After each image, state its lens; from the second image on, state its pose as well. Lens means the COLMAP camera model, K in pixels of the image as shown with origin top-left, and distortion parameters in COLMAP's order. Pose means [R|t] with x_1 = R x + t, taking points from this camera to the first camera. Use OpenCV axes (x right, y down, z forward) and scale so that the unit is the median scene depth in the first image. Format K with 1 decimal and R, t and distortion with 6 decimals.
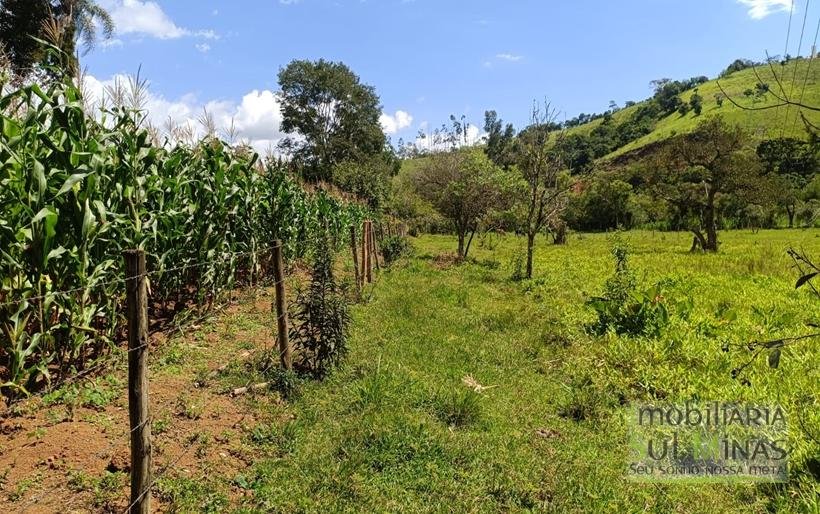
lens RADIAL K [[619.2, 0, 407.1], [0, 619.2, 264.4], [0, 0, 1]] dist [0.041108, -0.088445]
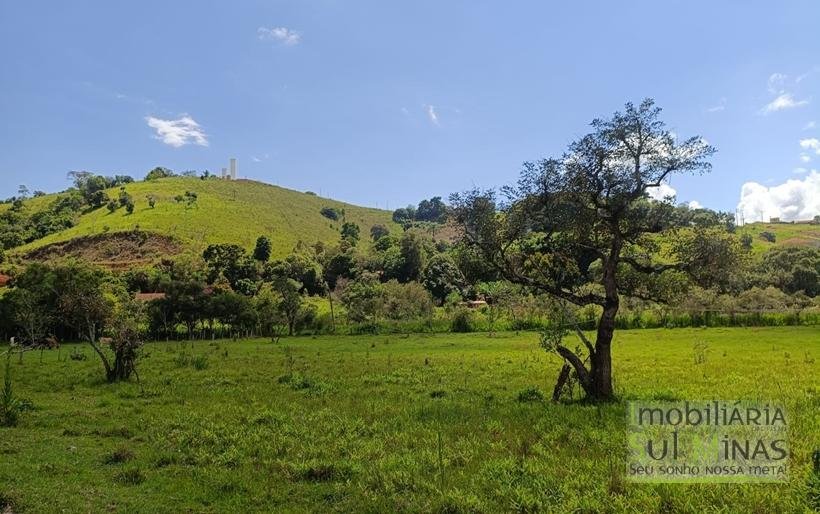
lens RADIAL K [[619.4, 0, 410.9], [0, 619.4, 273.5], [0, 0, 1]] dist [0.037189, -0.094452]
pose [[0.615464, 0.065993, 0.785397, 0.003144], [0.057384, 0.990092, -0.128161, -0.008054], [-0.786073, 0.123948, 0.605579, 0.109818]]
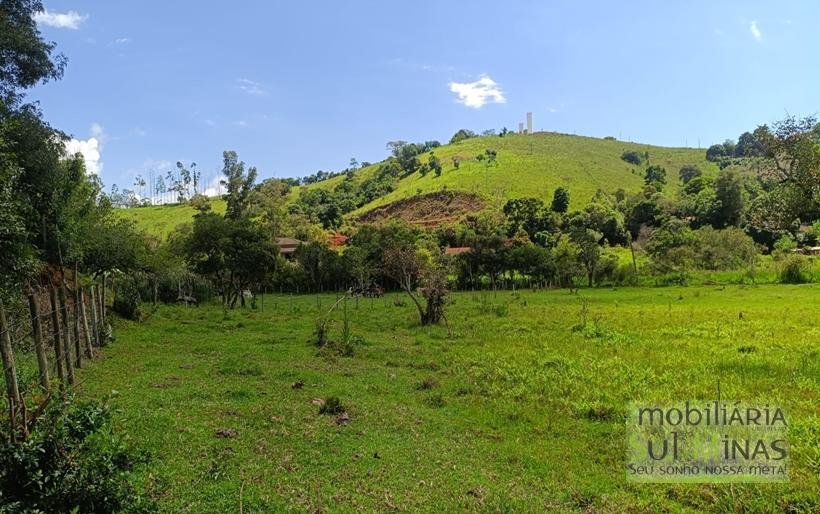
lens RADIAL K [[619.2, 0, 407.1], [0, 619.2, 264.4], [0, 0, 1]] dist [0.041108, -0.088445]
pose [[0.910221, 0.005575, 0.414086, 0.002766], [0.033902, 0.995550, -0.087925, -0.007641], [-0.412733, 0.094069, 0.905981, 0.107434]]
